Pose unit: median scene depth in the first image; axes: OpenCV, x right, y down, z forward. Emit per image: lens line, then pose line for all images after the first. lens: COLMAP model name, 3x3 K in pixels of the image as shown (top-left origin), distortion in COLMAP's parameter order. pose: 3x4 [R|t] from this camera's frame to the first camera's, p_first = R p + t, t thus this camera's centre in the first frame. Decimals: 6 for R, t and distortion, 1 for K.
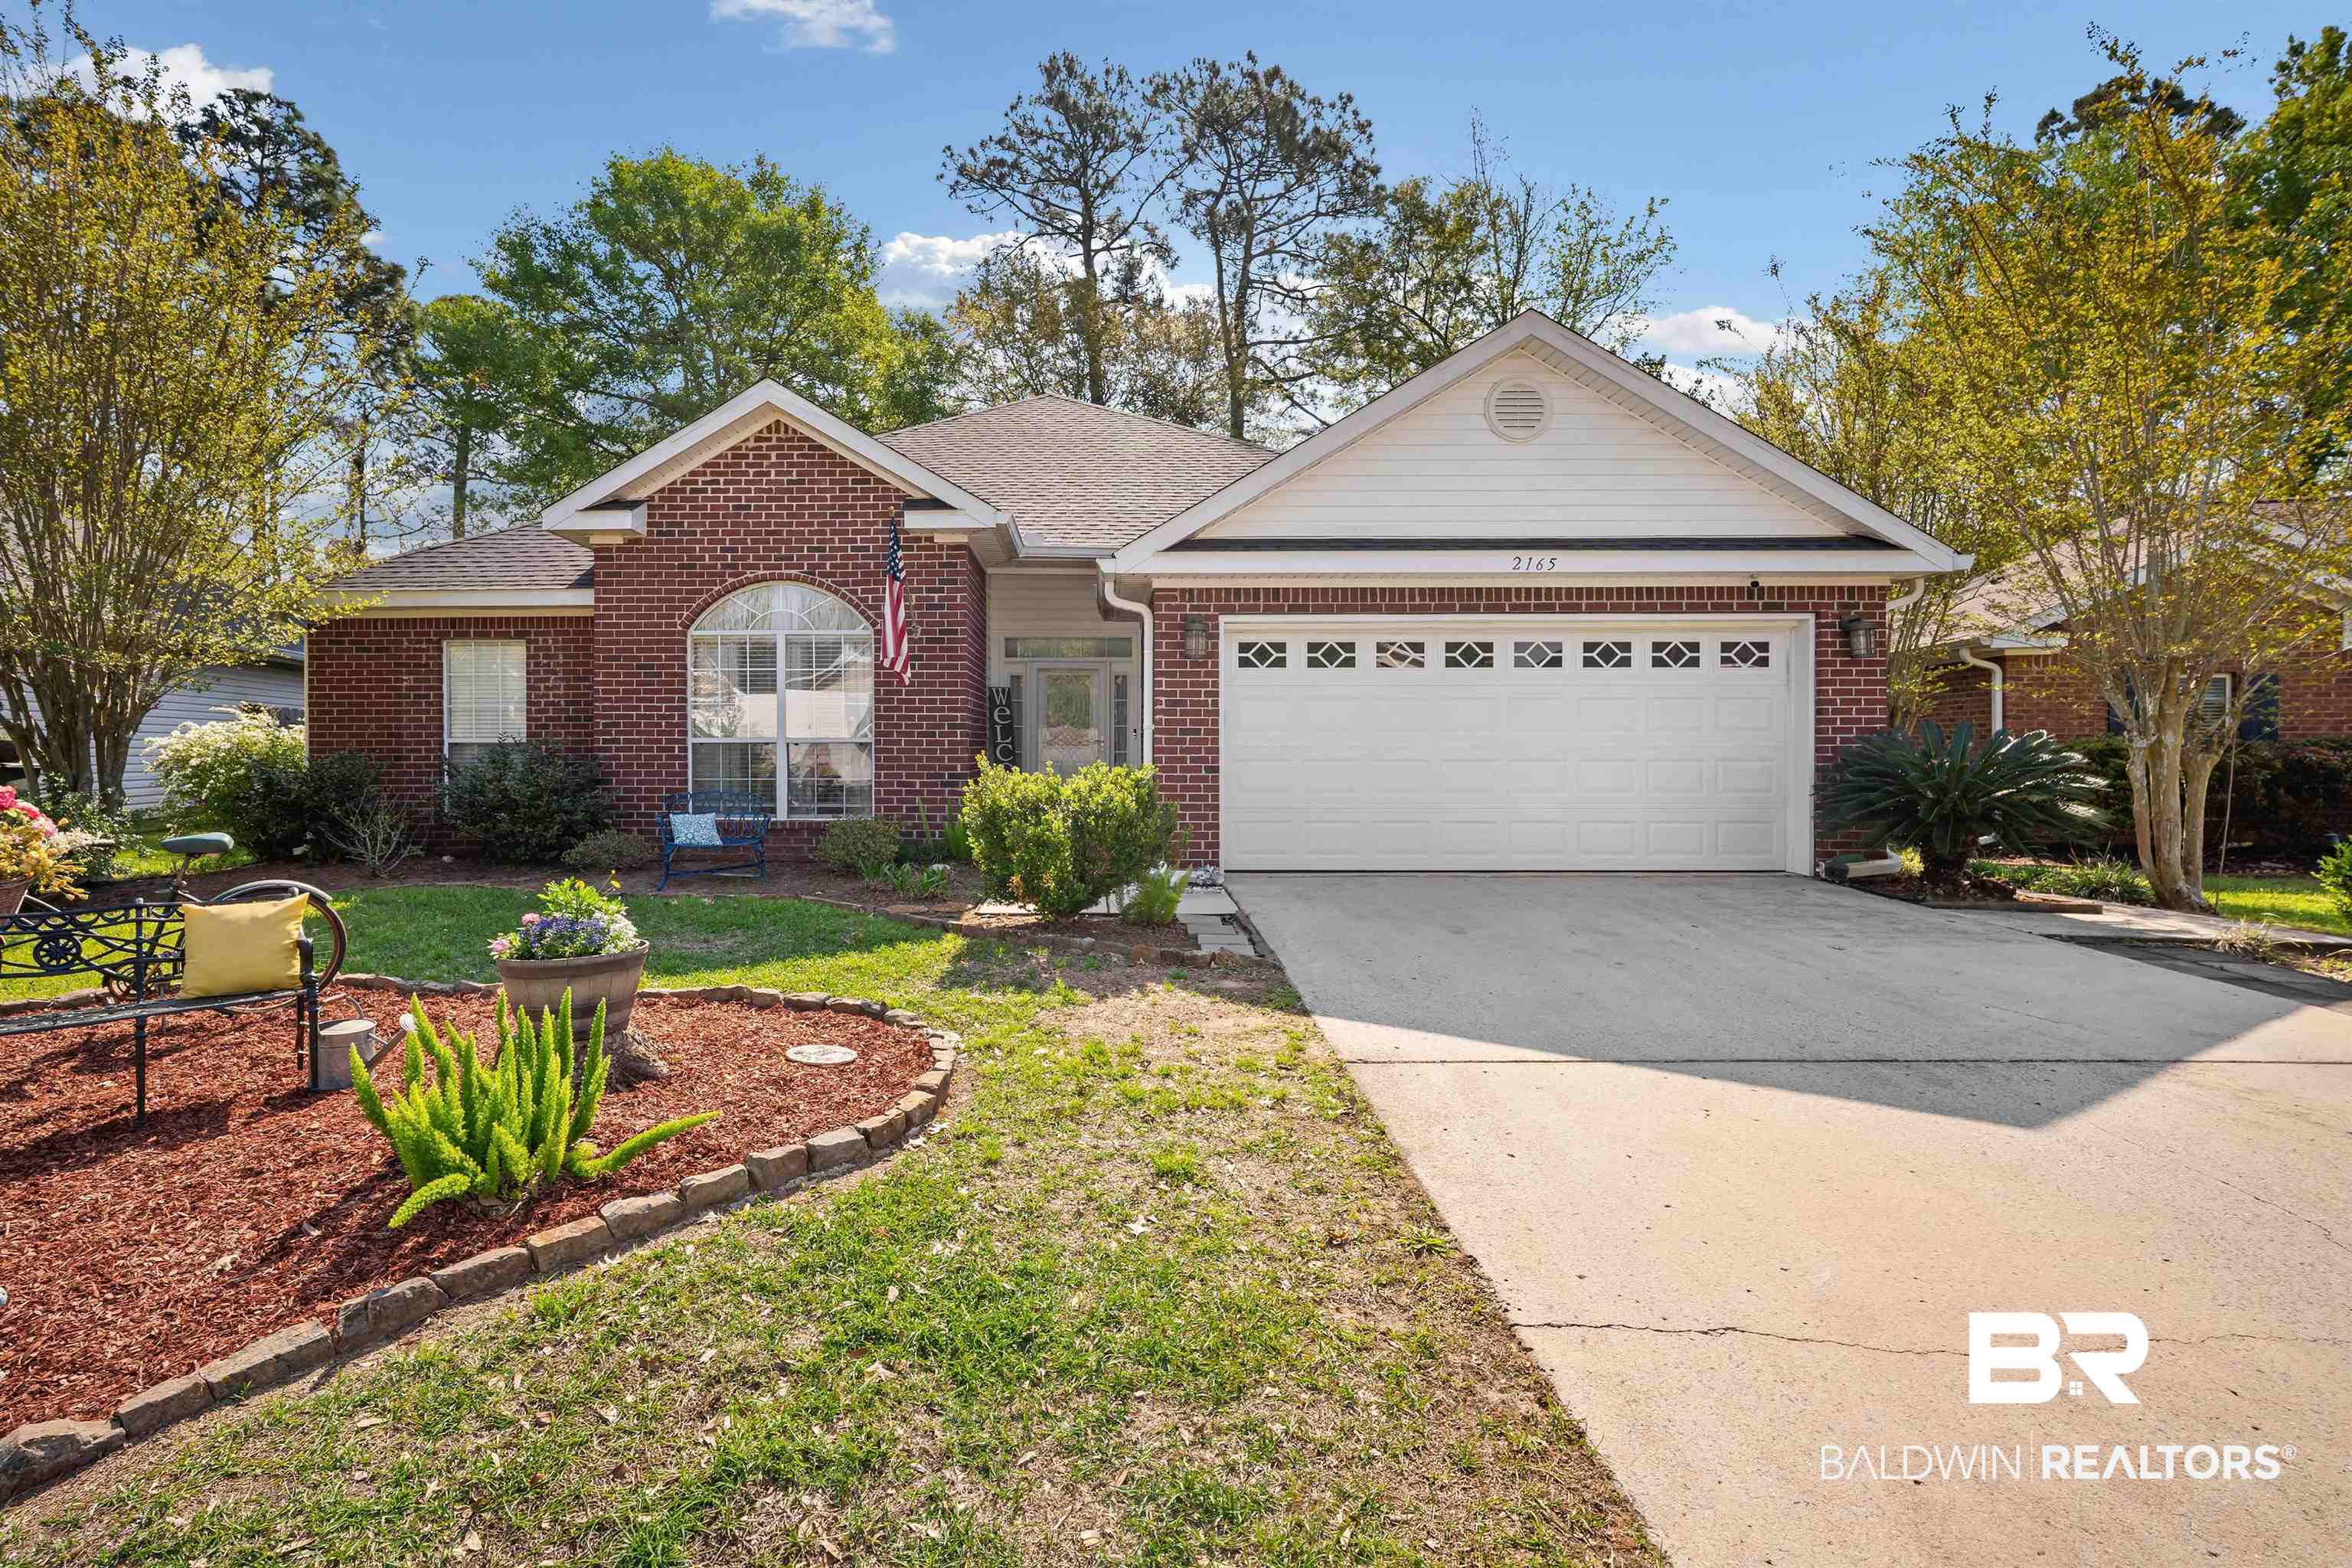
lens RADIAL K [[1087.8, 0, 1192.8], [0, 1087.8, 730.4], [0, 0, 1]] dist [-0.009570, 0.001707]
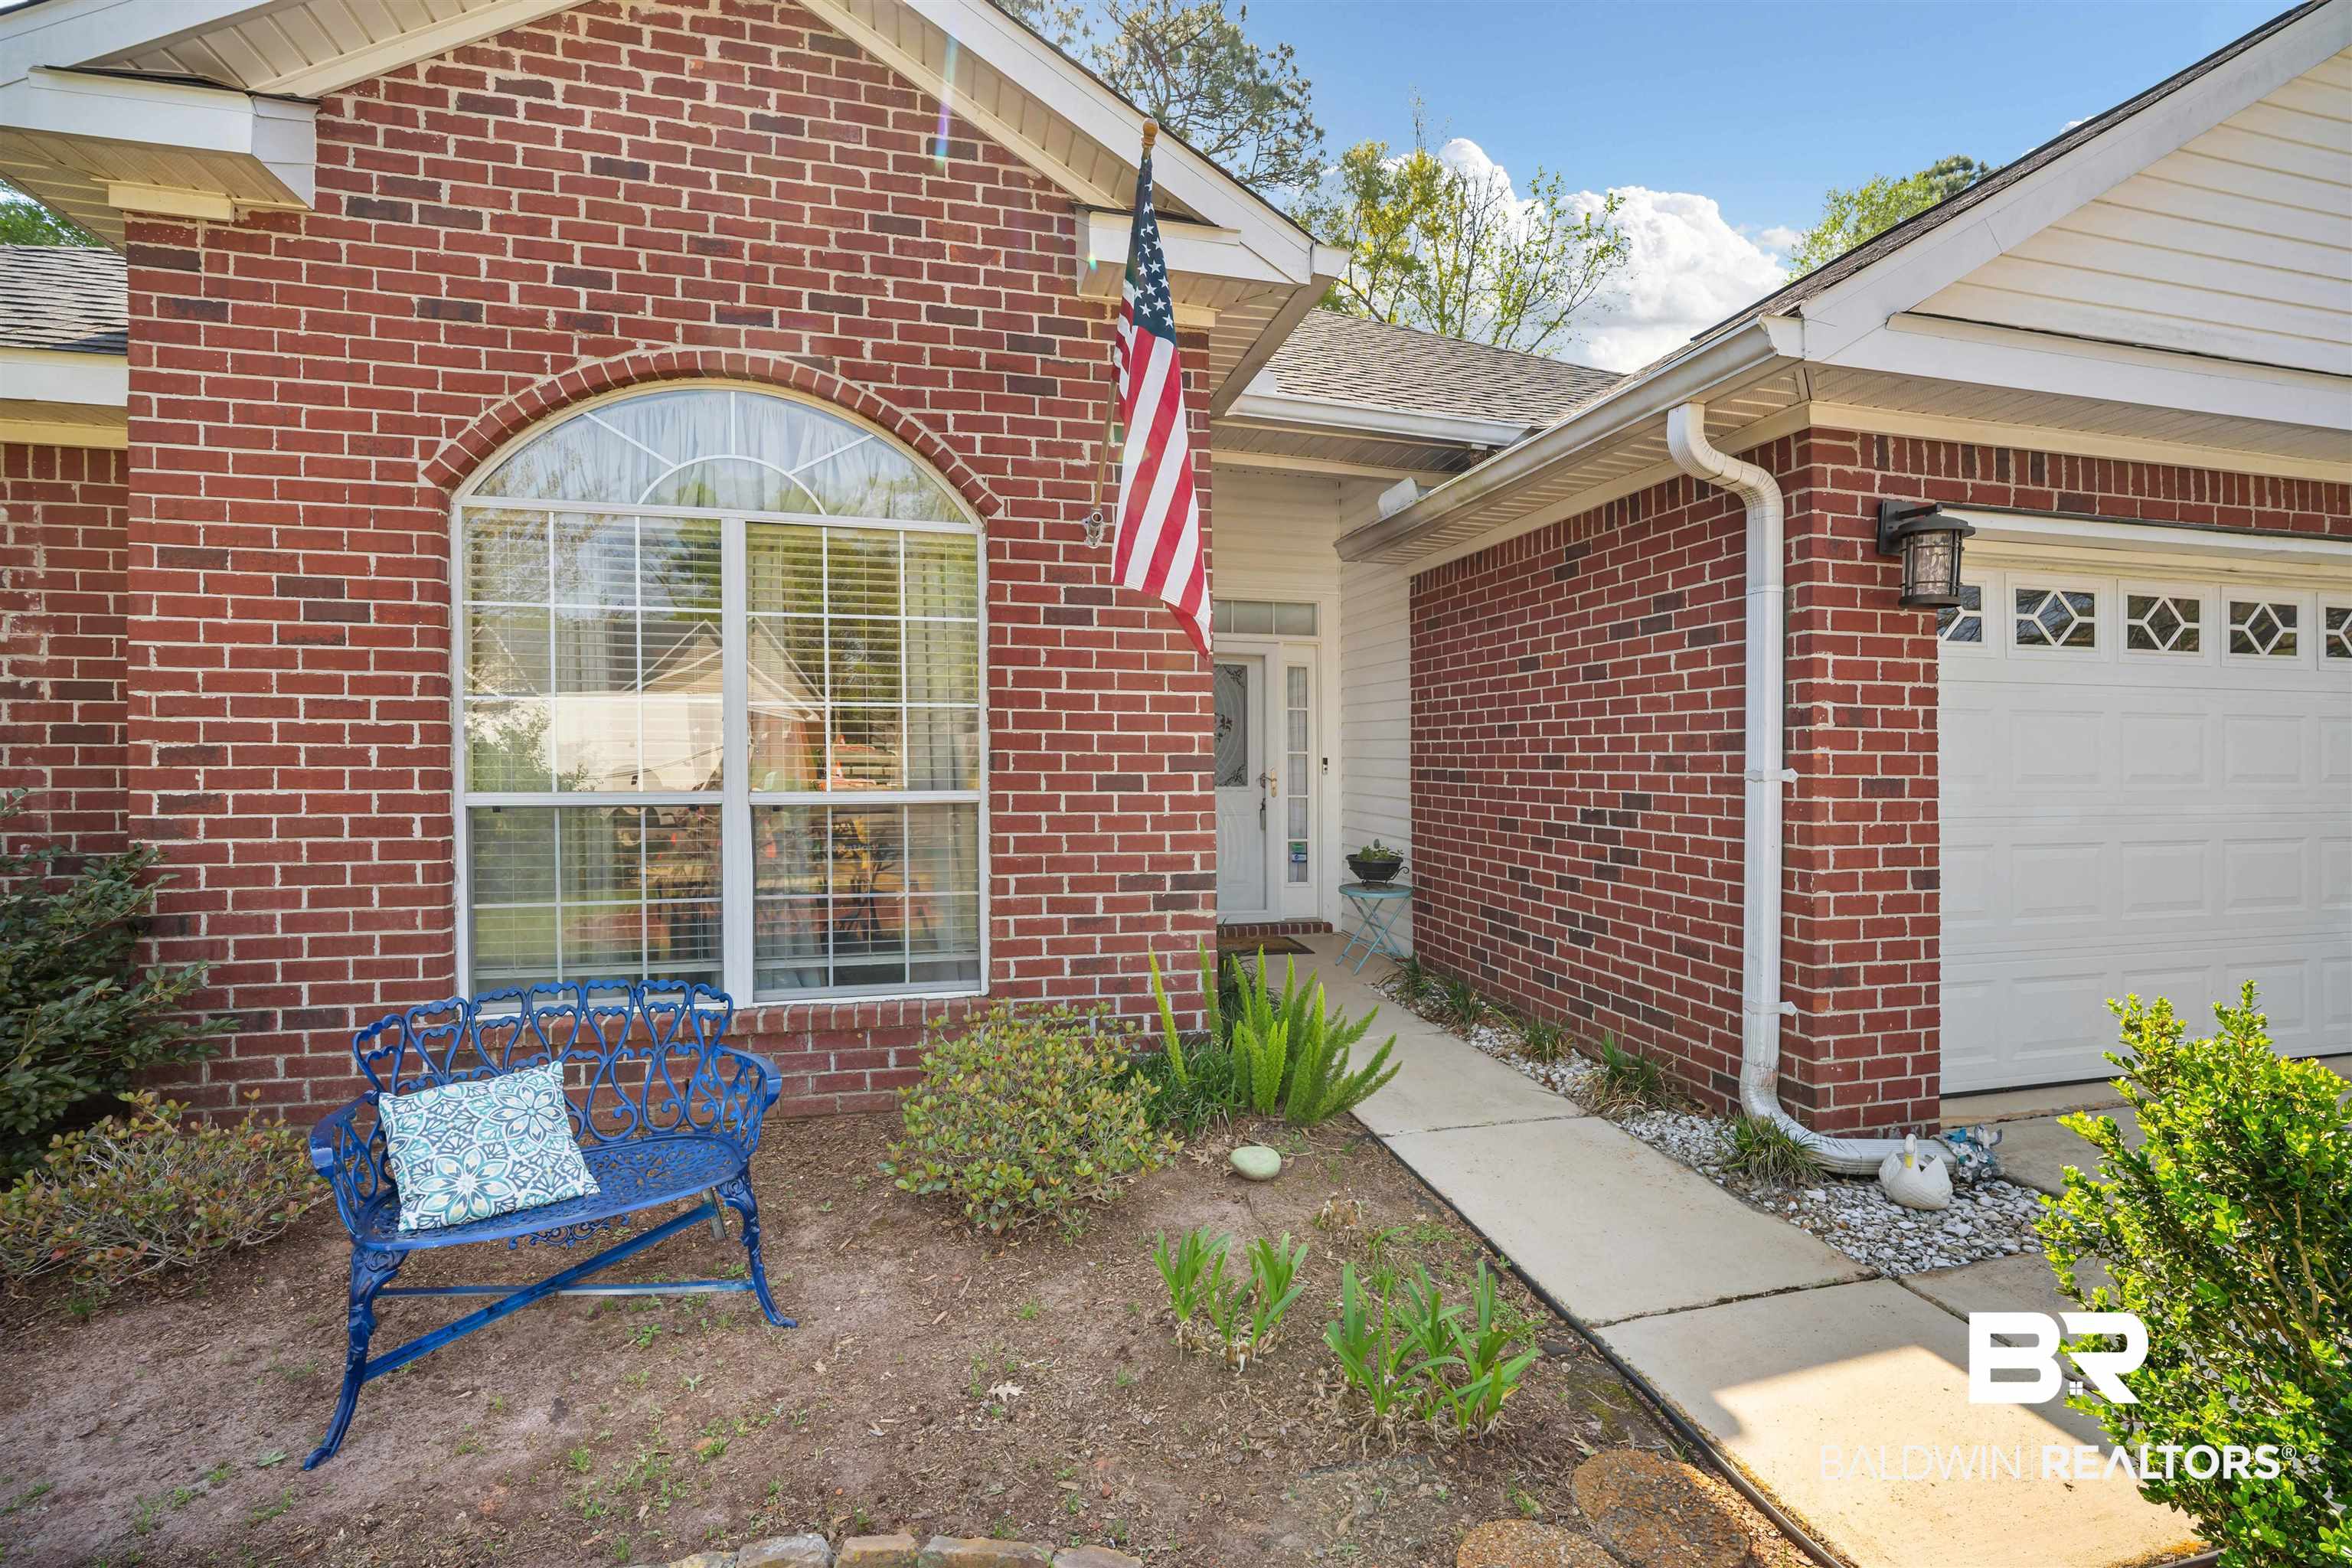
lens RADIAL K [[890.7, 0, 1151.5], [0, 890.7, 753.3], [0, 0, 1]] dist [-0.003458, 0.000409]
pose [[0.973627, 0.005173, 0.228086, -0.307892], [-0.009101, 0.999828, 0.016169, -0.013080], [-0.227963, -0.017819, 0.973507, 0.662217]]
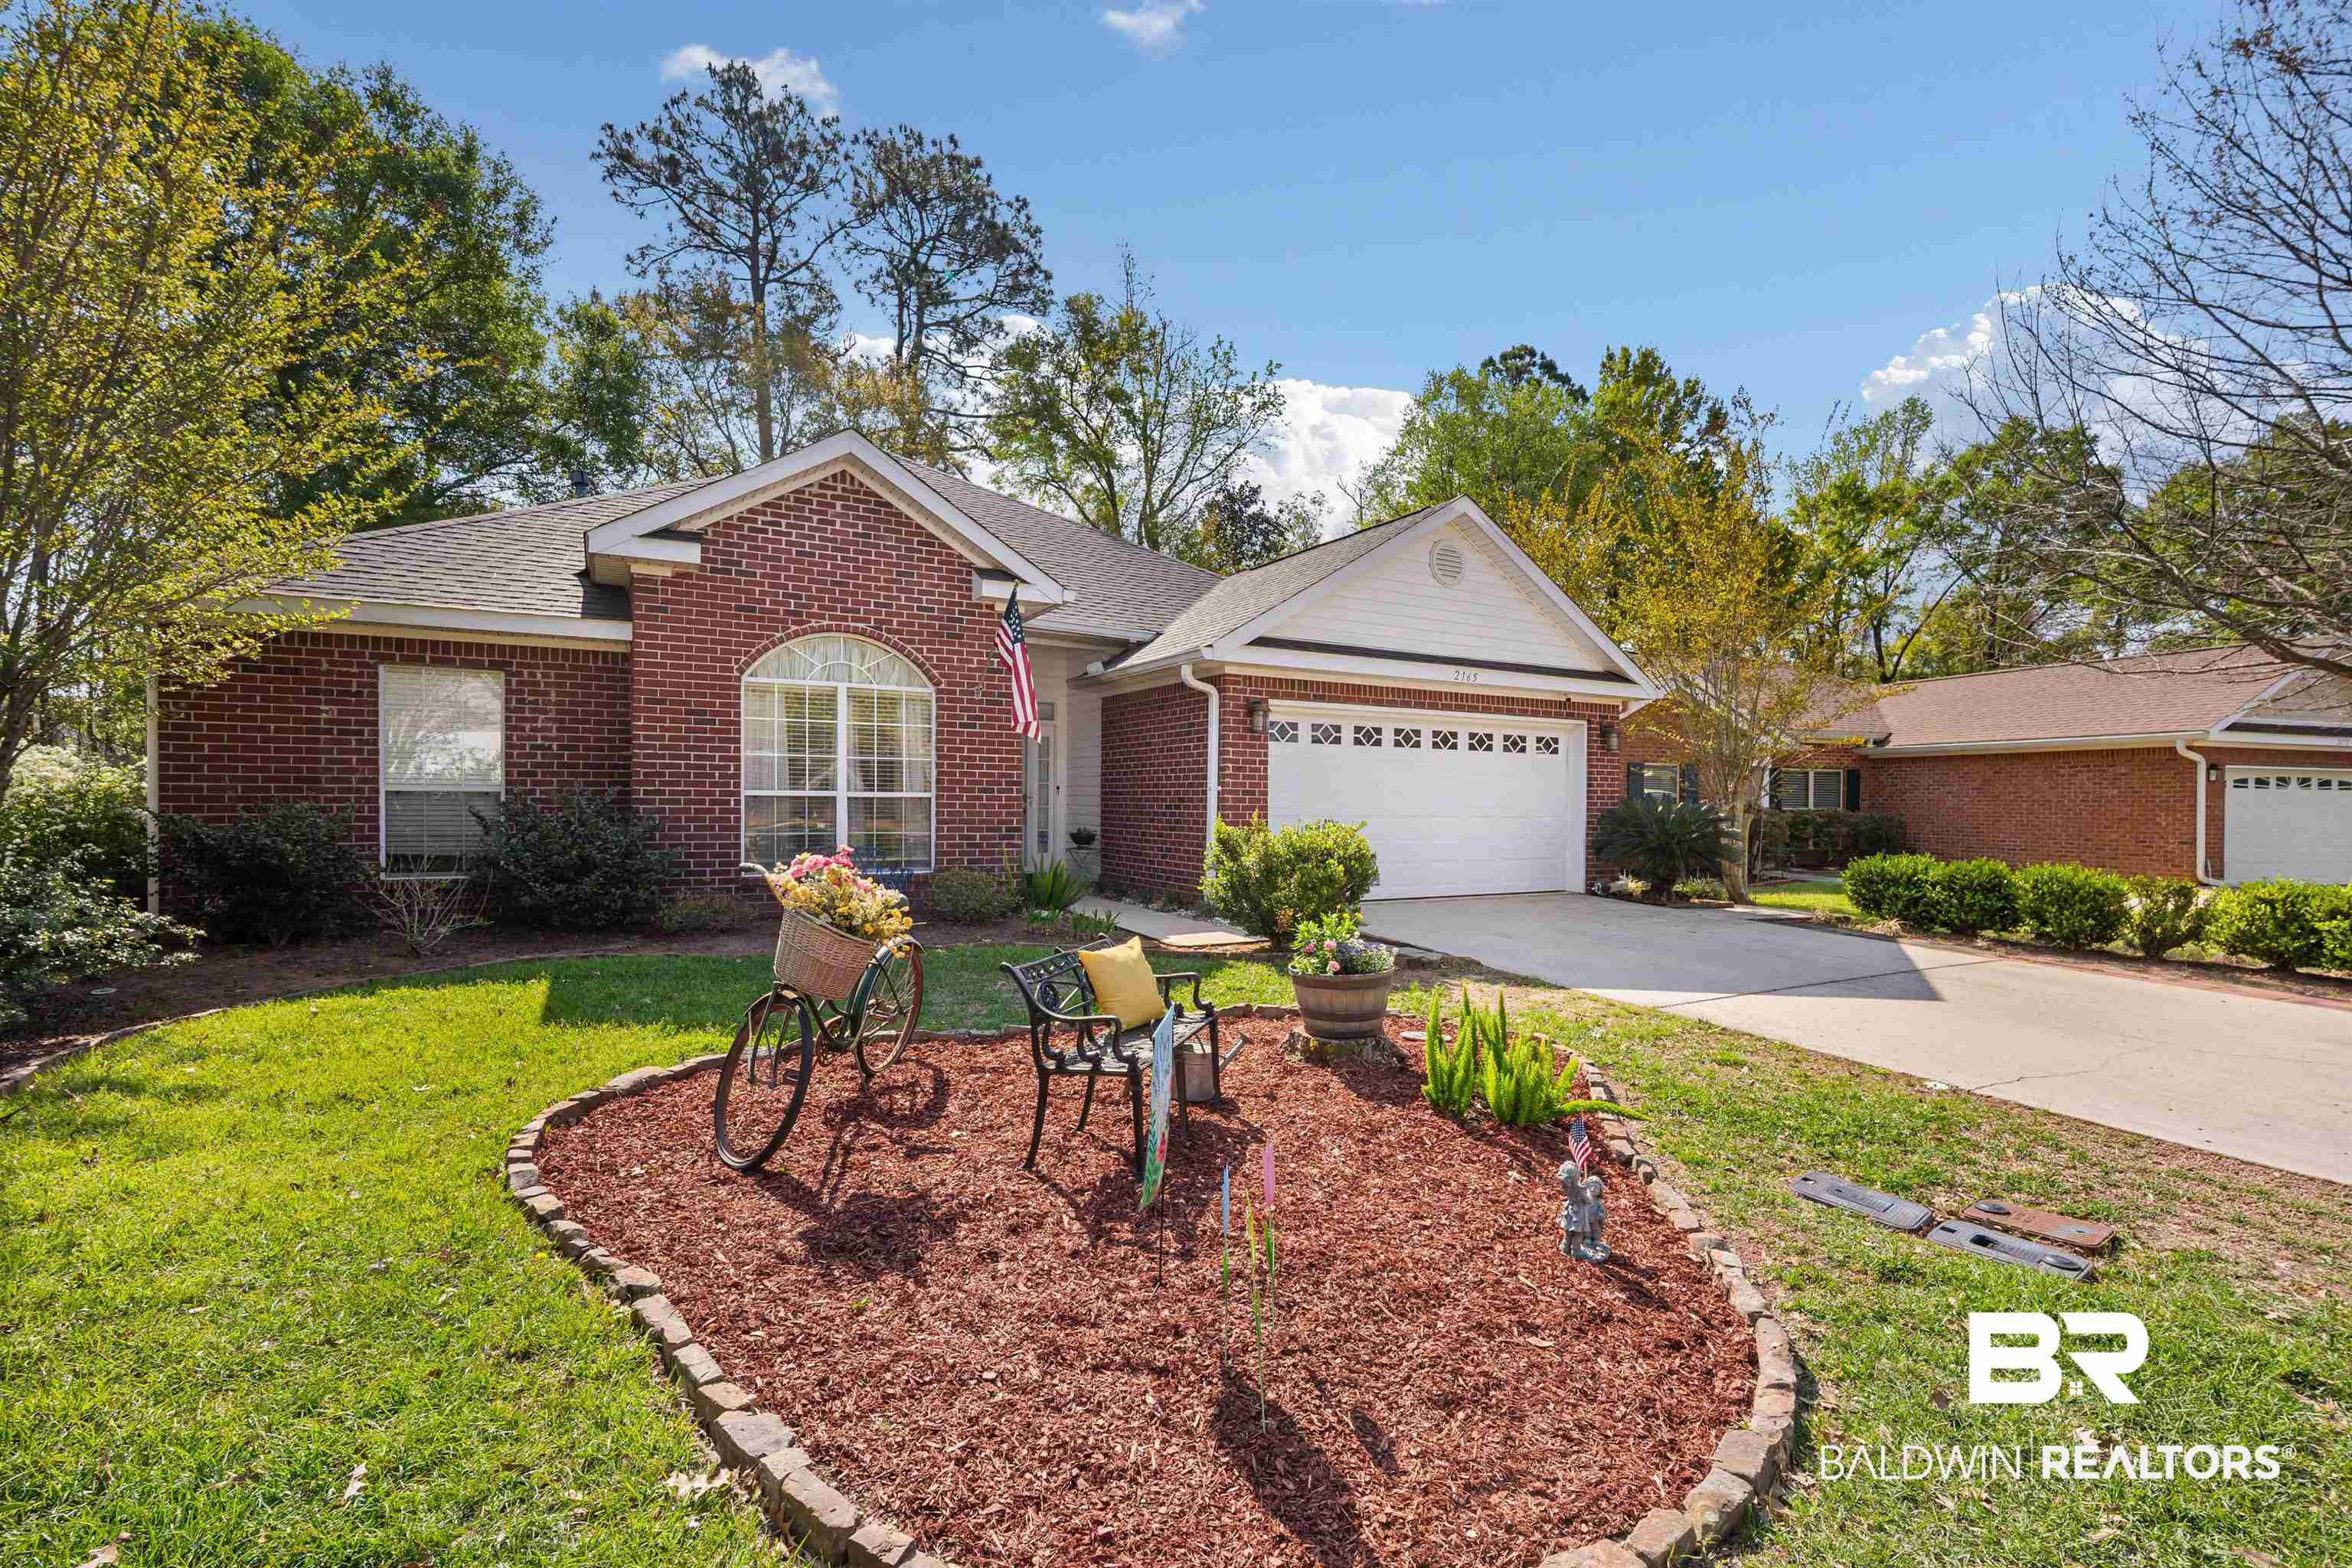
lens RADIAL K [[1087.8, 0, 1170.1], [0, 1087.8, 771.5], [0, 0, 1]] dist [-0.009570, 0.001707]
pose [[0.854292, 0.024057, 0.519236, -0.637827], [-0.018810, 0.999705, -0.015370, -0.001967], [-0.519452, 0.003364, 0.854493, 0.000913]]
